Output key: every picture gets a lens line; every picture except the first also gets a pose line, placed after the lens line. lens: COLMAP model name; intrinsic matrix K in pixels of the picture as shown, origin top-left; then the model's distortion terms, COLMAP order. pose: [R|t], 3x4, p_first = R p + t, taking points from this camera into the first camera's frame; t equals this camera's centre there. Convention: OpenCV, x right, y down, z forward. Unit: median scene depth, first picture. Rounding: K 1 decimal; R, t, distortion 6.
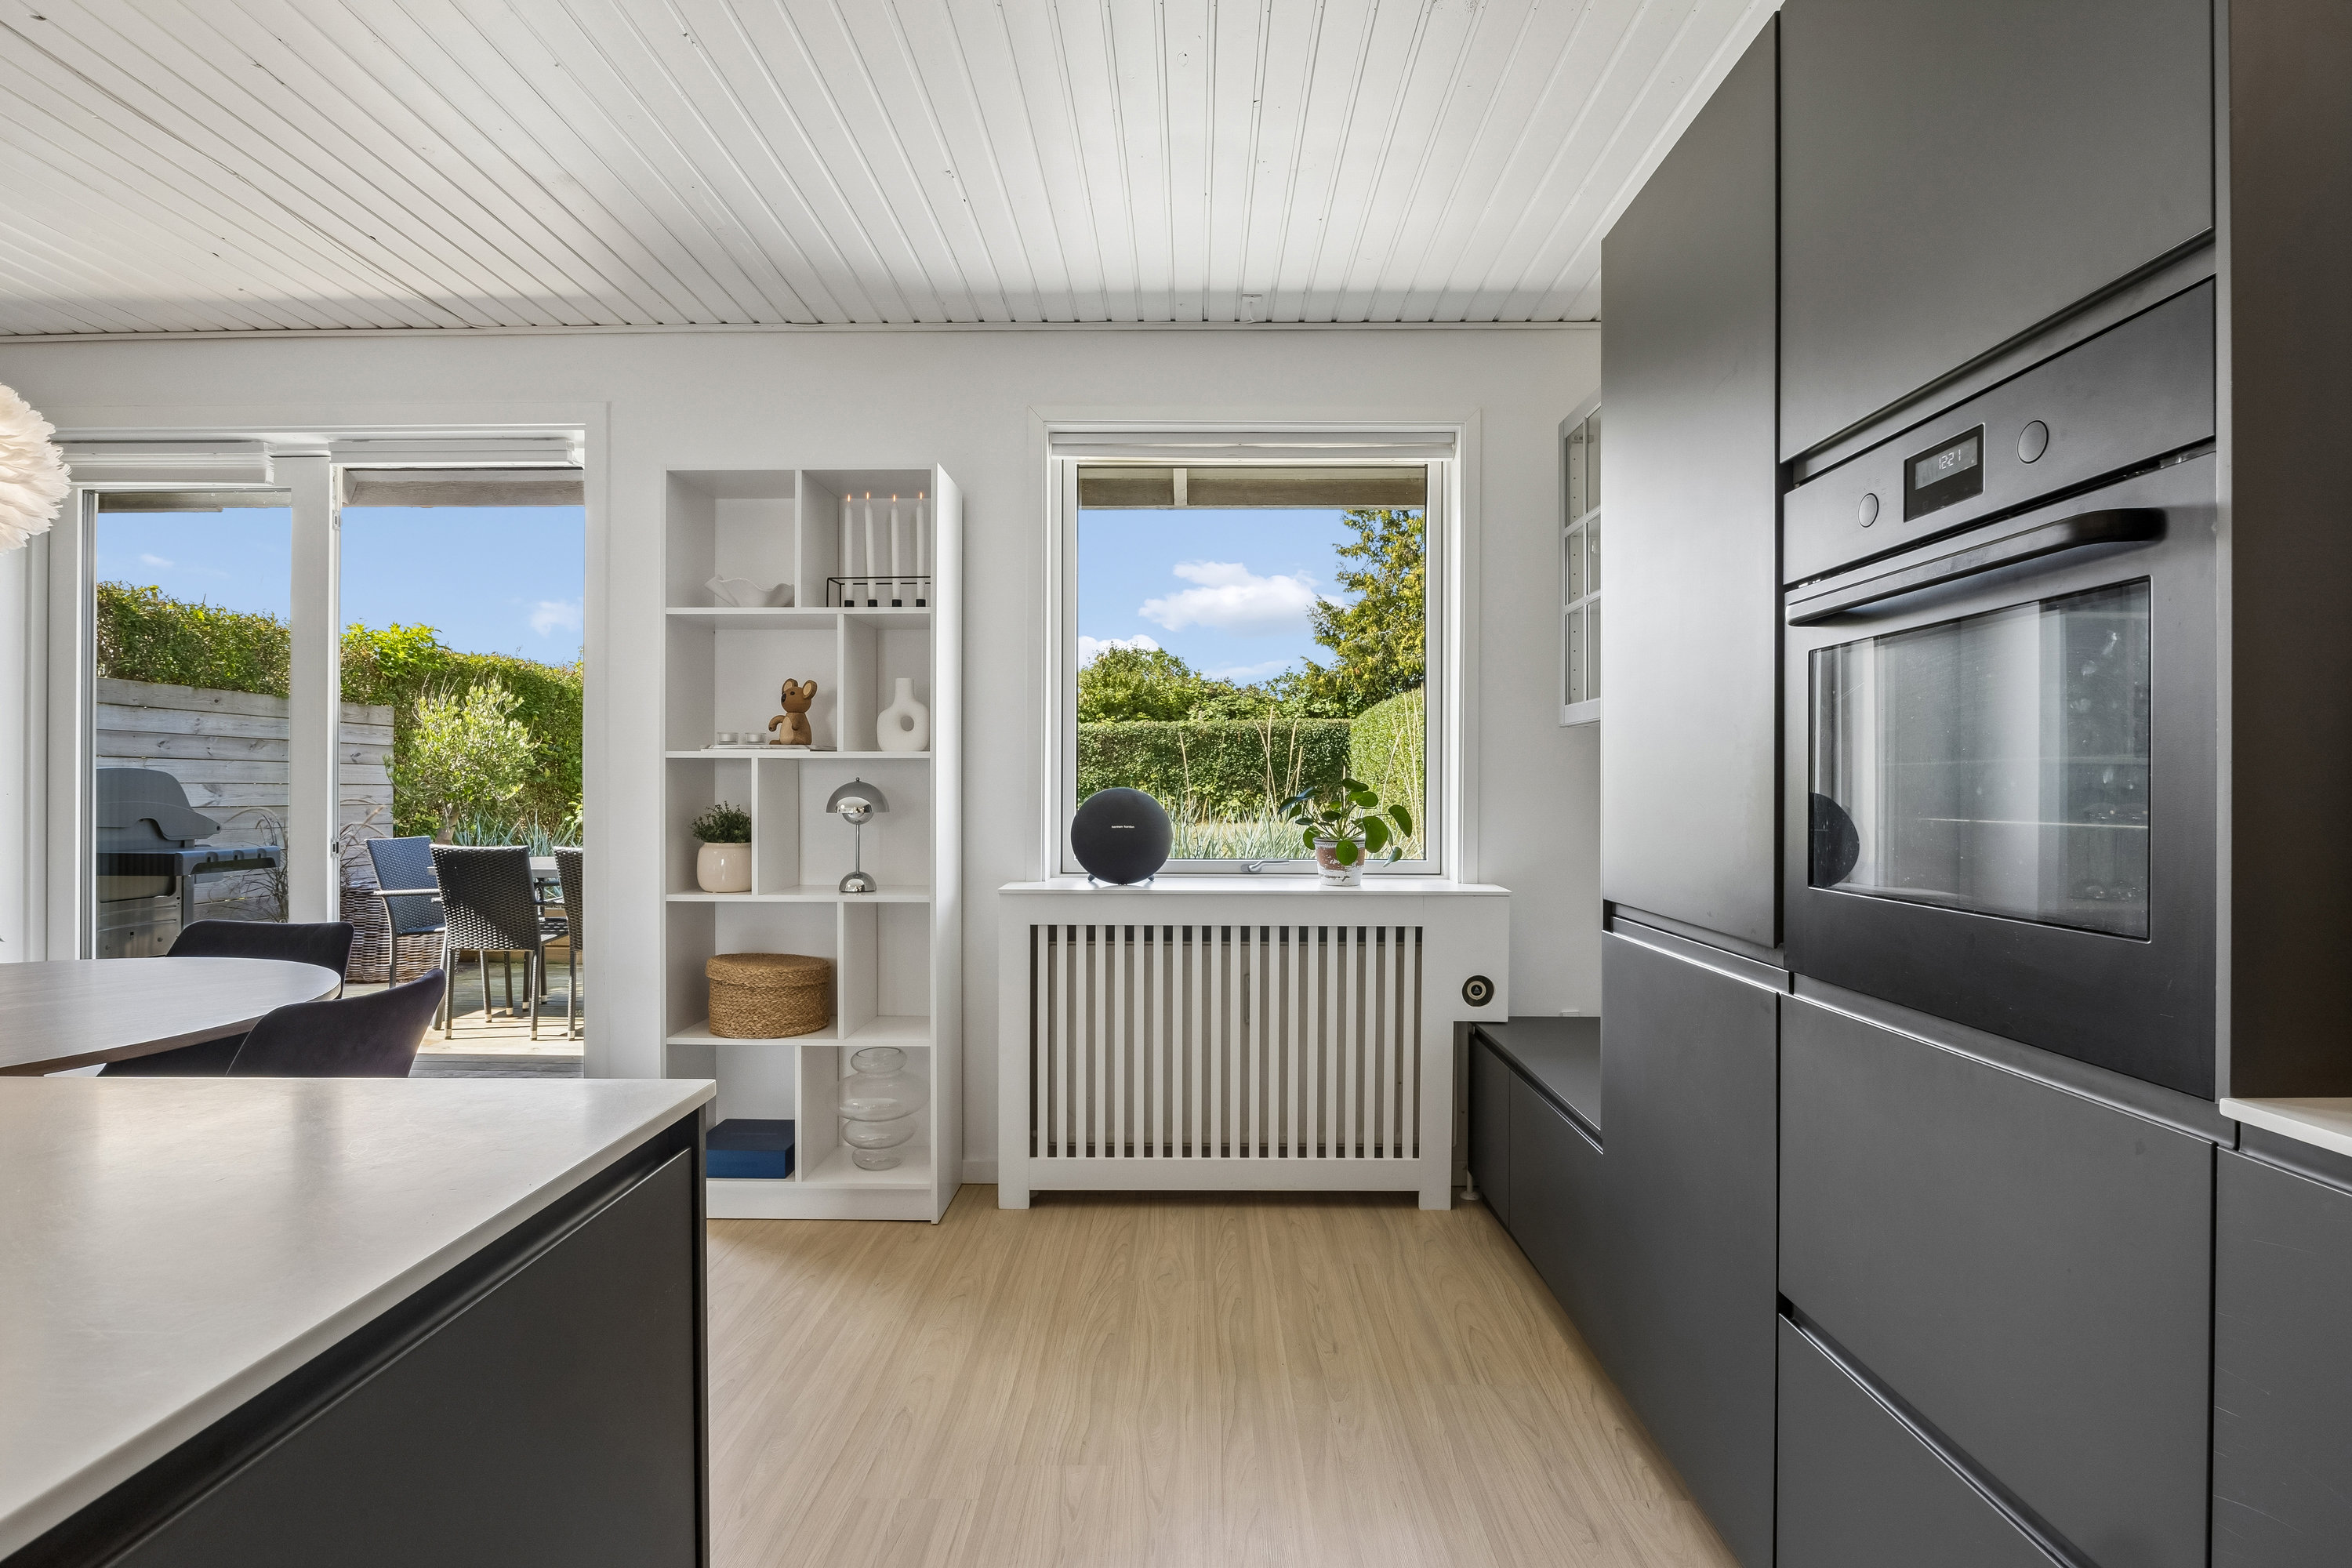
lens RADIAL K [[1177.4, 0, 1176.0], [0, 1177.4, 784.0], [0, 0, 1]] dist [-0.010542, -0.000289]
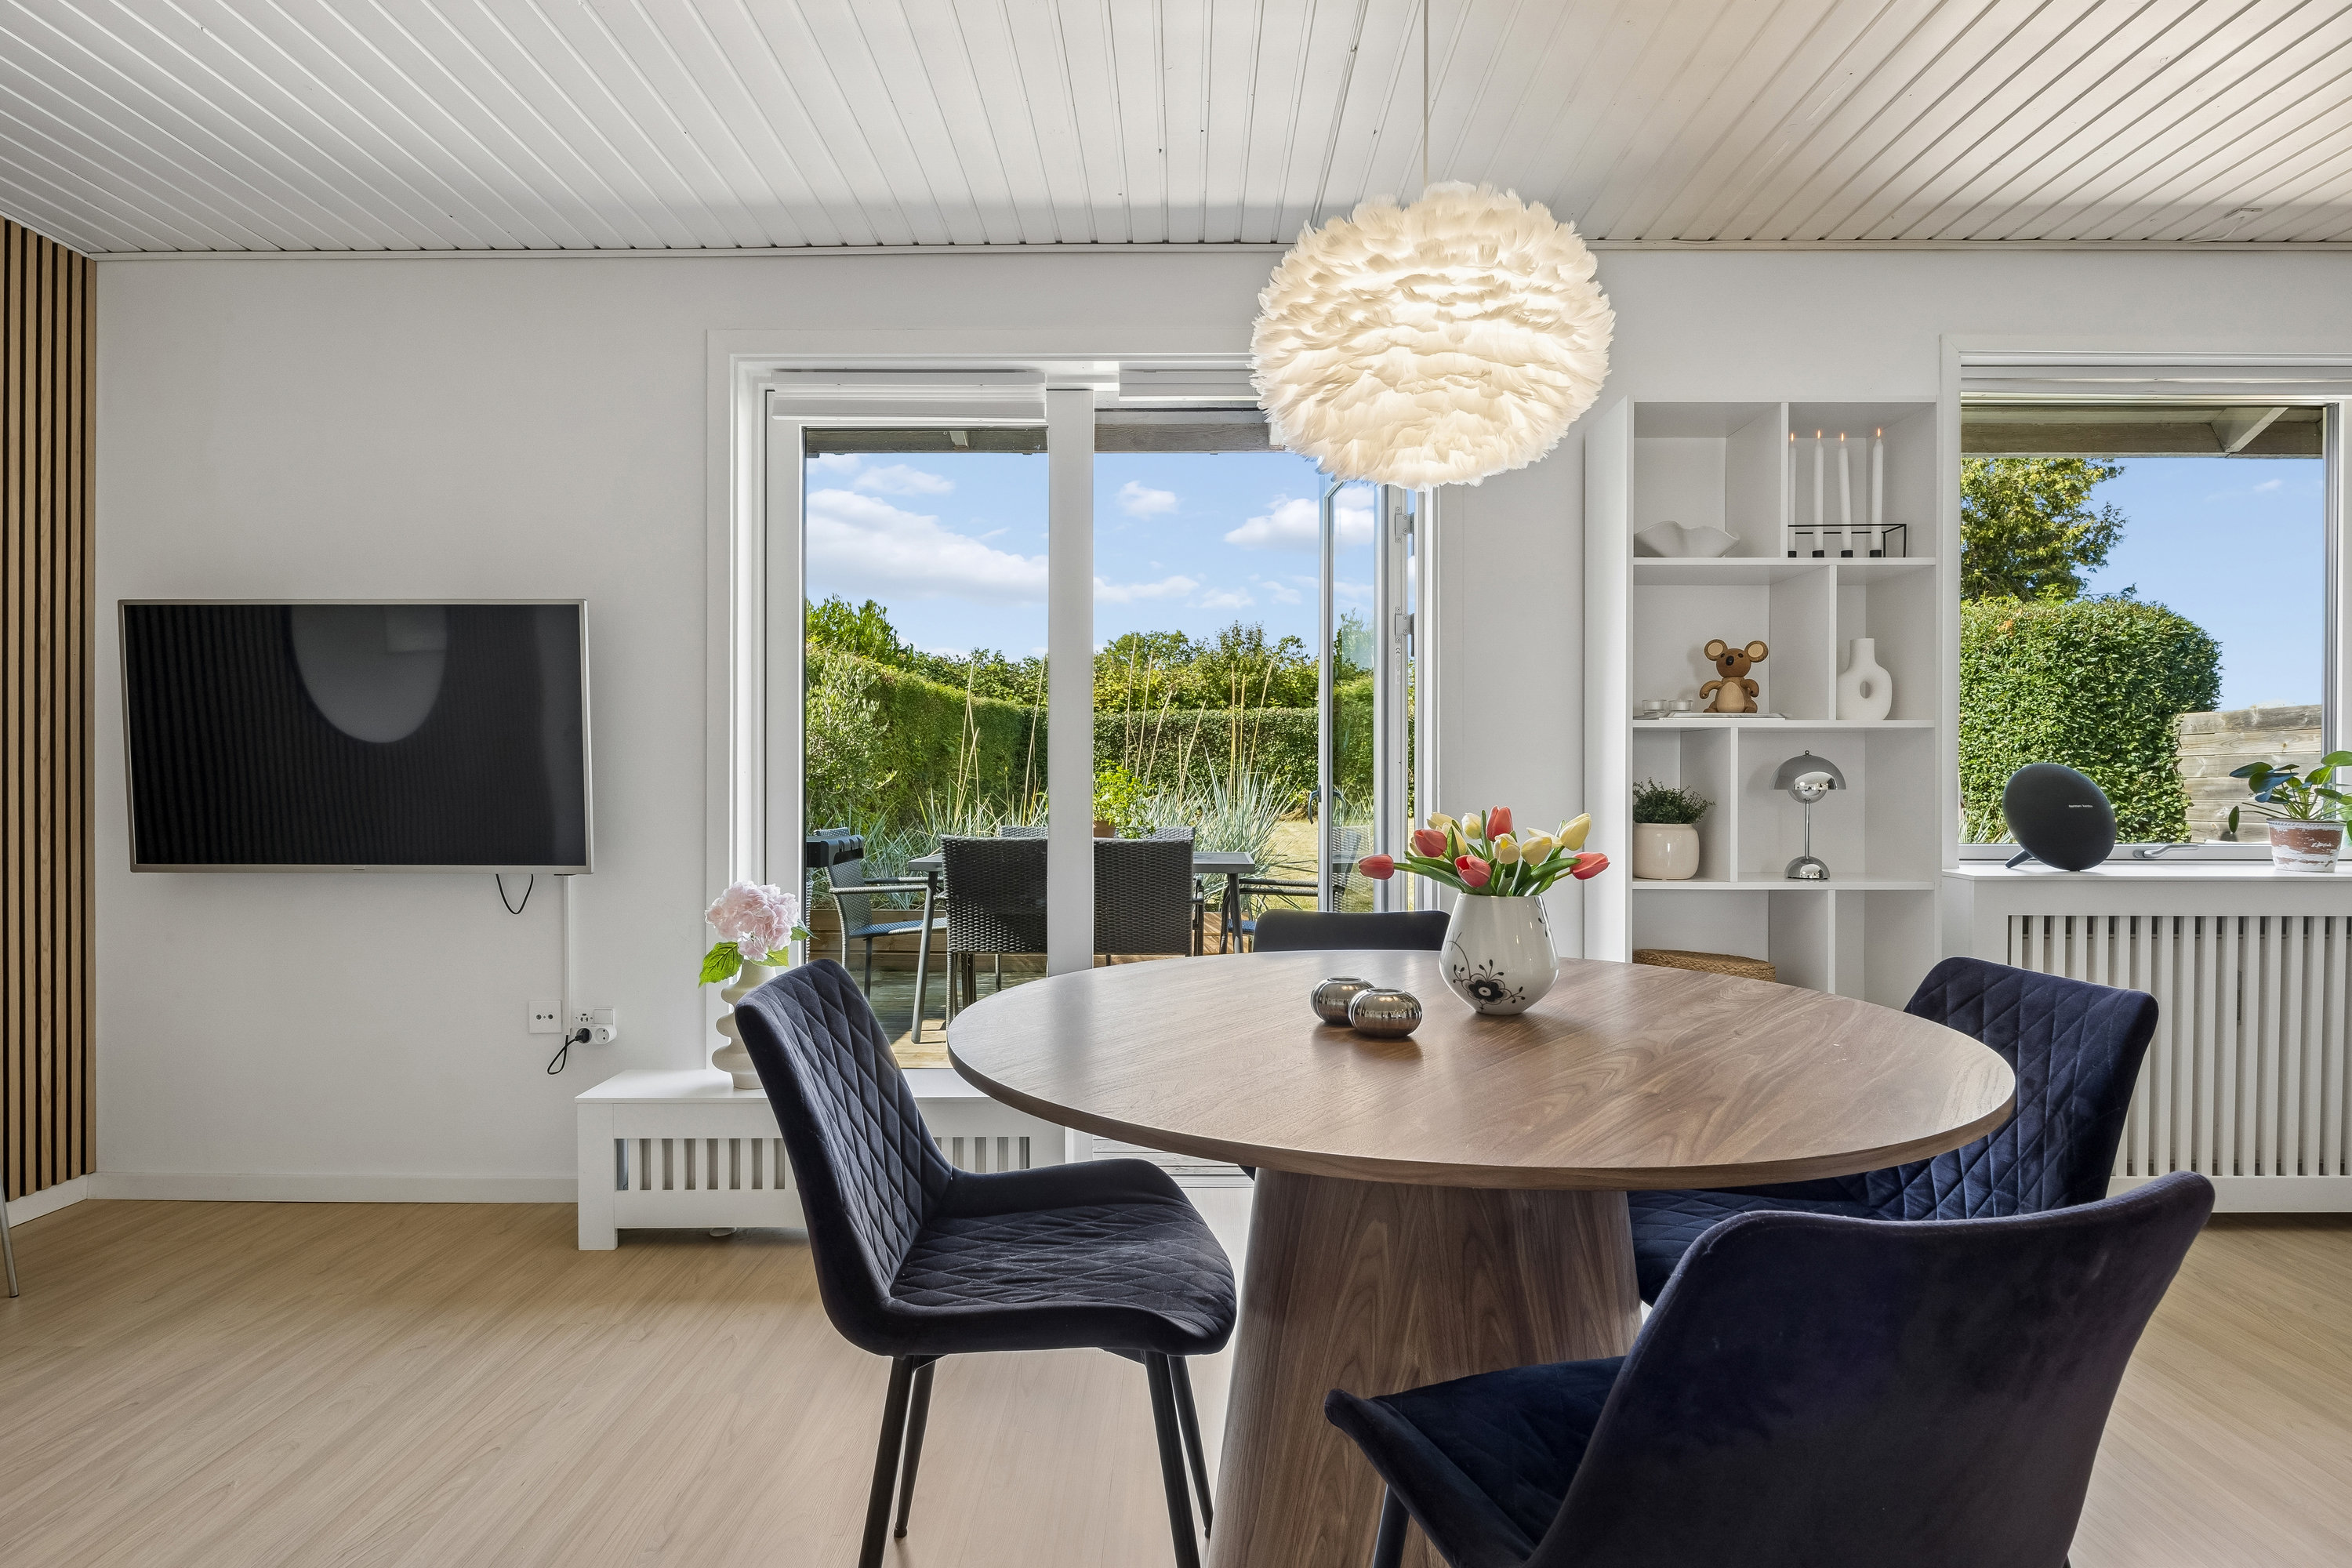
lens RADIAL K [[1278.5, 0, 1182.5], [0, 1278.5, 783.3], [0, 0, 1]] dist [0.002416, 0.000901]
pose [[0.999904, -0.000745, 0.013854, -0.730724], [0.000706, 0.999996, 0.002799, 0.015747], [-0.013856, -0.002789, 0.999900, 0.034842]]
